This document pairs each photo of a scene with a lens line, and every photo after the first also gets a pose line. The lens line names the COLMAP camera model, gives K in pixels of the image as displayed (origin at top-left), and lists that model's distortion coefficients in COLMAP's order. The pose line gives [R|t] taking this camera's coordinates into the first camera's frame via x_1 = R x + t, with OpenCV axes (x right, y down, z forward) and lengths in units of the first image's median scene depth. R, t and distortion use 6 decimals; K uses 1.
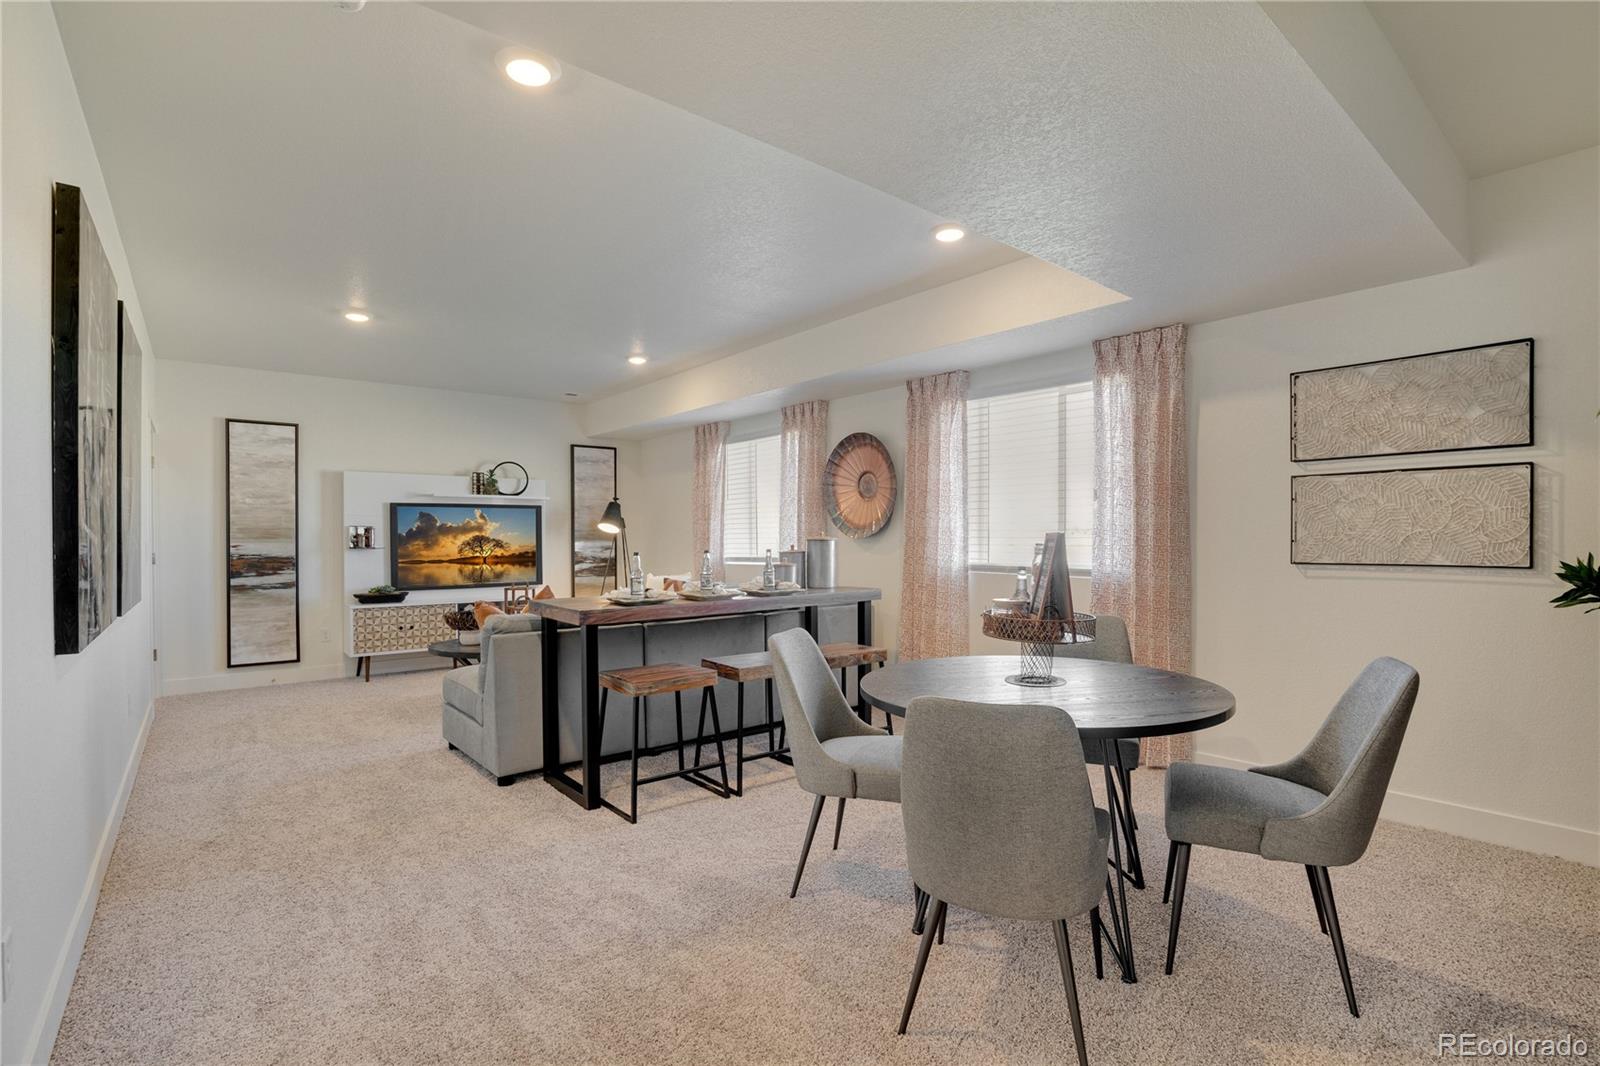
lens RADIAL K [[755.9, 0, 802.4], [0, 755.9, 537.4], [0, 0, 1]] dist [-0.043822, 0.012851]
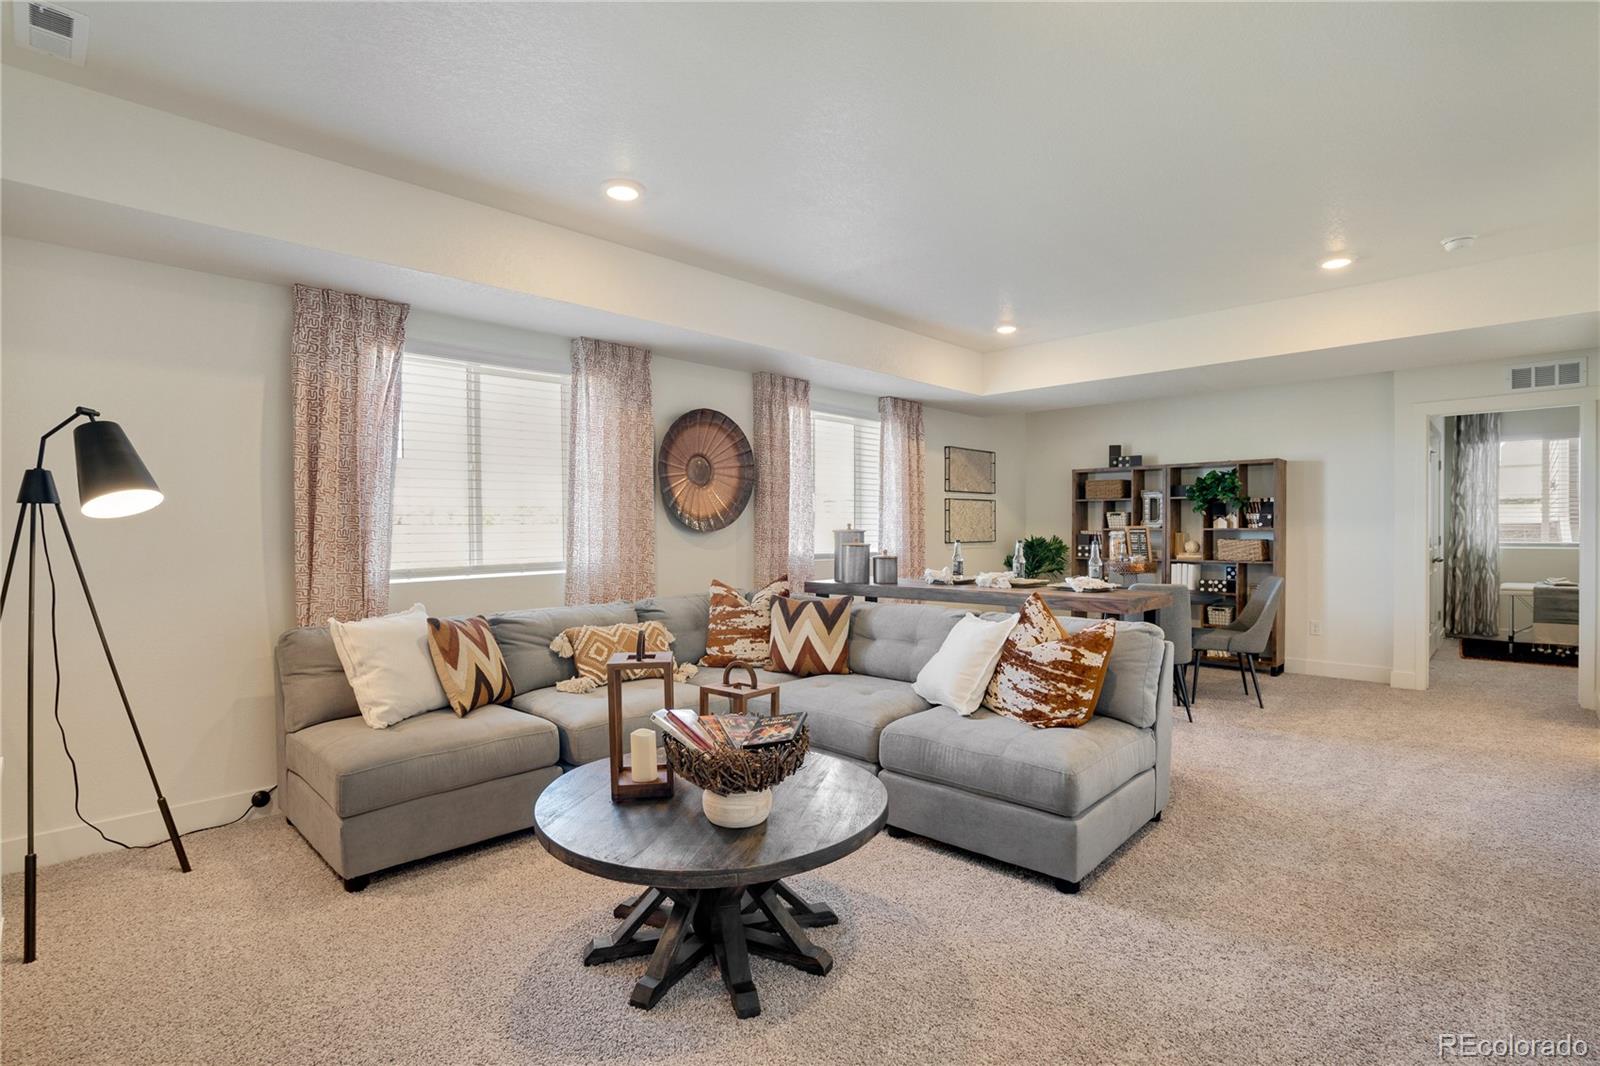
lens RADIAL K [[755.9, 0, 800.1], [0, 755.9, 533.3], [0, 0, 1]] dist [-0.043822, 0.012851]
pose [[-0.102501, -0.002124, 0.994731, -0.787609], [0.003674, 0.999990, 0.002514, 0.001410], [-0.994726, 0.003912, -0.102492, 0.973804]]
